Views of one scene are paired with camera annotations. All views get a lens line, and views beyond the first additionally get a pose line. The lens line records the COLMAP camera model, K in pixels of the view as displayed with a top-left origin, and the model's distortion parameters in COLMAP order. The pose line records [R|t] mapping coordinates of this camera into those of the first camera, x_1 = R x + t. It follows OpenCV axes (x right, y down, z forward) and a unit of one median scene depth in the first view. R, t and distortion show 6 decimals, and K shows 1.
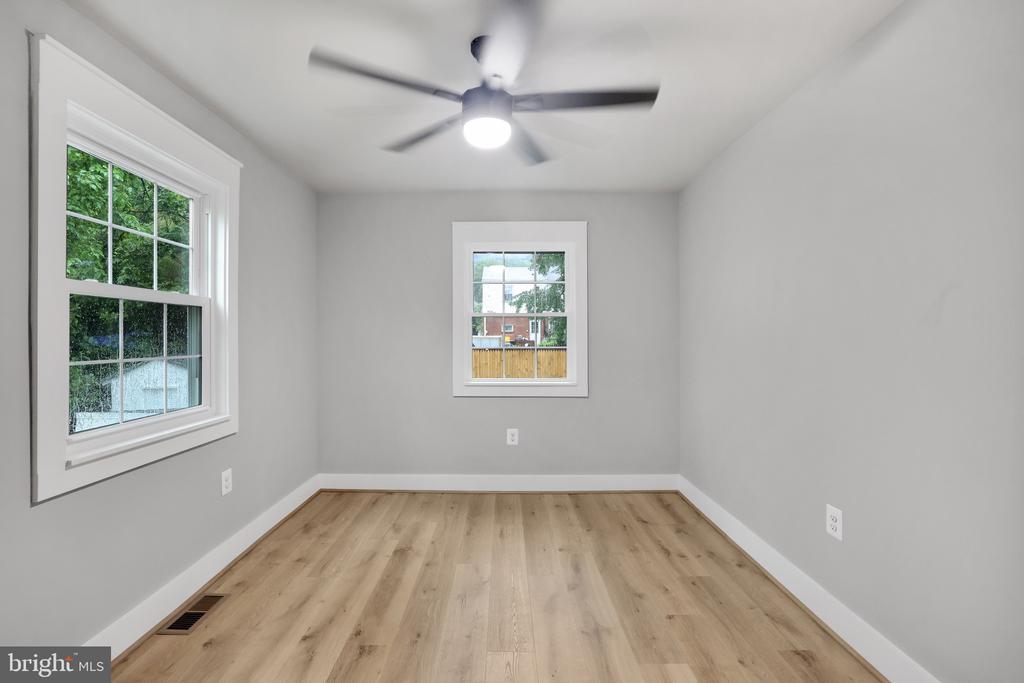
lens RADIAL K [[445.7, 0, 503.4], [0, 445.7, 334.1], [0, 0, 1]] dist [-0.043810, 0.019009]
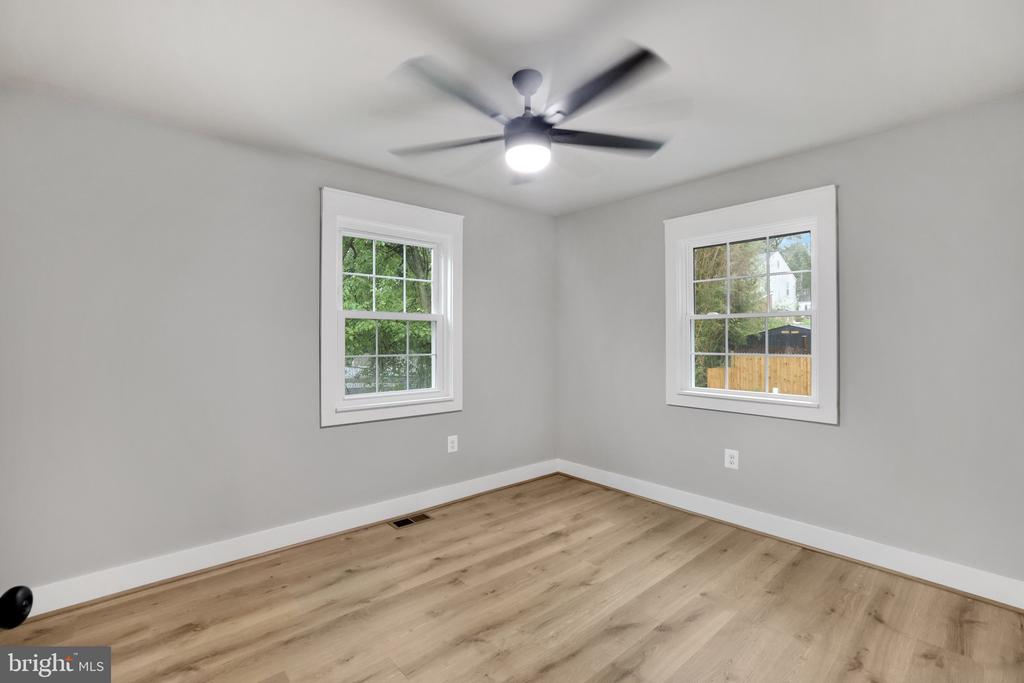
lens RADIAL K [[448.4, 0, 503.0], [0, 448.4, 337.0], [0, 0, 1]] dist [-0.044660, 0.019488]
pose [[0.657713, -0.003598, -0.753260, 0.548111], [0.004437, 0.999990, -0.000903, -0.006067], [0.753255, -0.002749, 0.657722, 0.166616]]
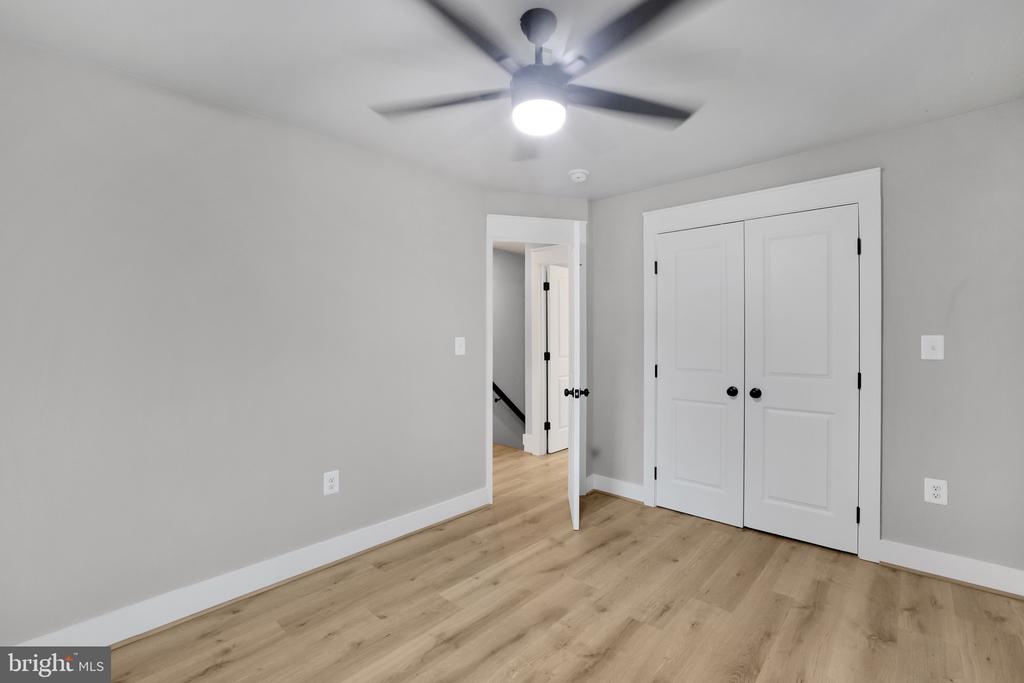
lens RADIAL K [[448.4, 0, 503.0], [0, 448.4, 337.0], [0, 0, 1]] dist [-0.044660, 0.019488]
pose [[-0.720864, 0.006068, 0.693050, -0.441951], [0.004455, 0.999982, -0.004121, -0.010474], [-0.693062, 0.000117, -0.720878, 1.240807]]
